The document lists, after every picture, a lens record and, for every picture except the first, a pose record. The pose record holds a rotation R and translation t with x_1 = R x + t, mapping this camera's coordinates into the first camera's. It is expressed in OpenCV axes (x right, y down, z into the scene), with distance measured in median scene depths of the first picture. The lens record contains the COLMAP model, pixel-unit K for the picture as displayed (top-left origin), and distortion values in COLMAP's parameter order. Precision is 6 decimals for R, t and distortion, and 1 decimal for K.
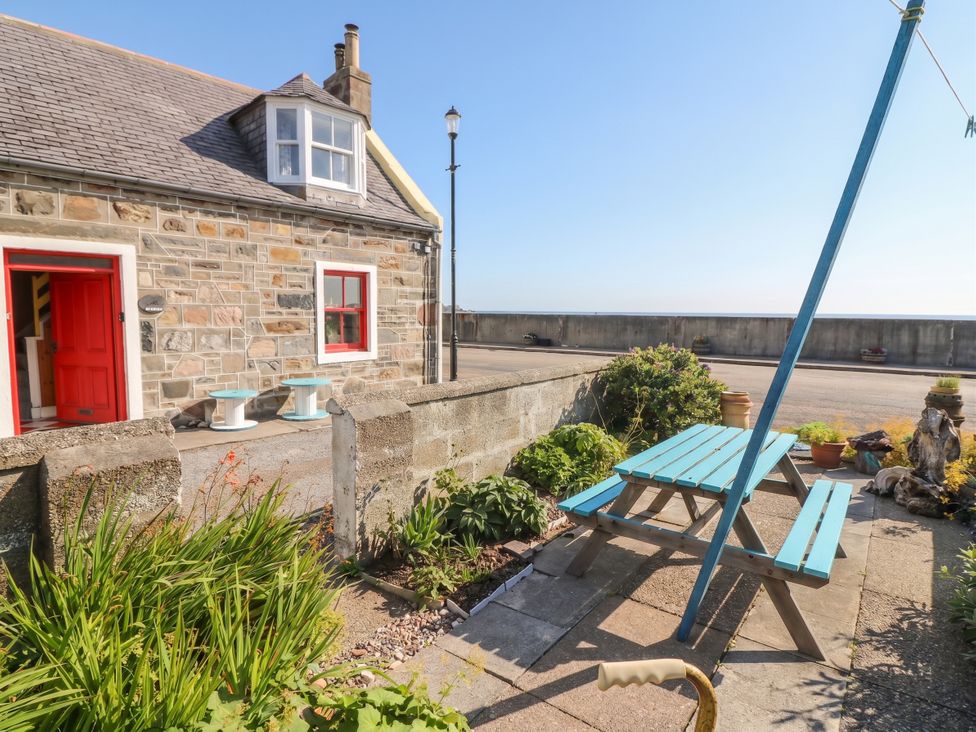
lens RADIAL K [[536.3, 0, 502.2], [0, 536.3, 355.8], [0, 0, 1]] dist [0.001260, -0.032322]
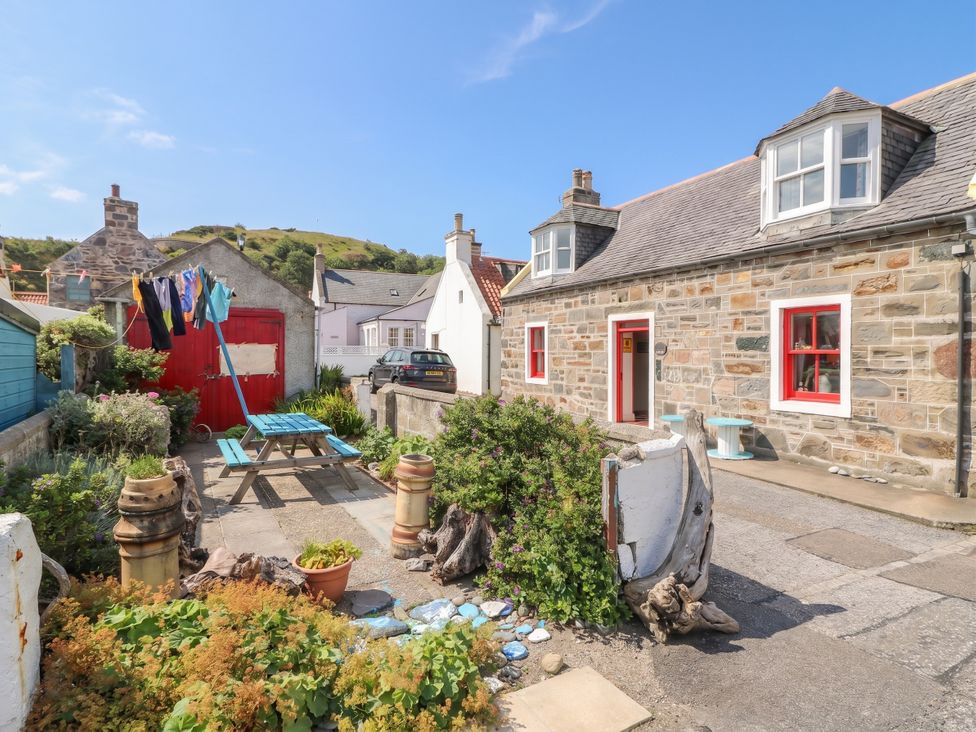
lens RADIAL K [[536.3, 0, 502.2], [0, 536.3, 355.8], [0, 0, 1]] dist [0.001260, -0.032322]
pose [[-0.383890, -0.000090, -0.923379, 0.727476], [-0.077910, 0.996437, 0.032294, -0.074759], [0.920086, 0.084337, -0.382530, 0.950682]]
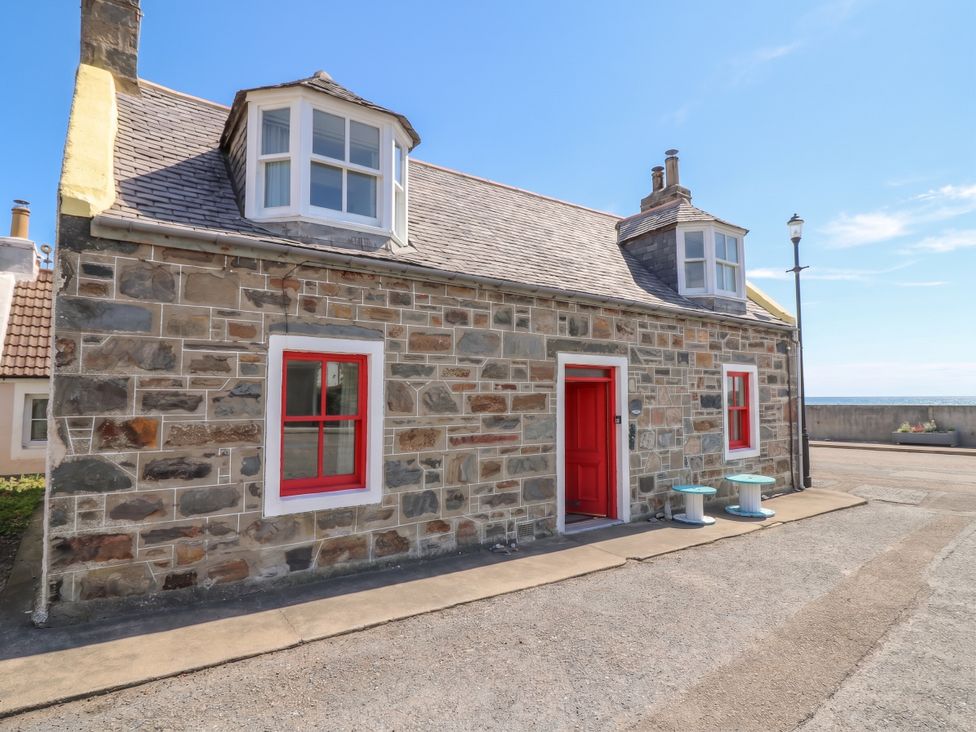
lens RADIAL K [[536.3, 0, 502.2], [0, 536.3, 355.8], [0, 0, 1]] dist [0.001260, -0.032322]
pose [[0.968896, -0.028365, -0.245838, -0.523213], [-0.011068, 0.987449, -0.157552, -0.018565], [0.247221, 0.155373, 0.956421, -0.148468]]
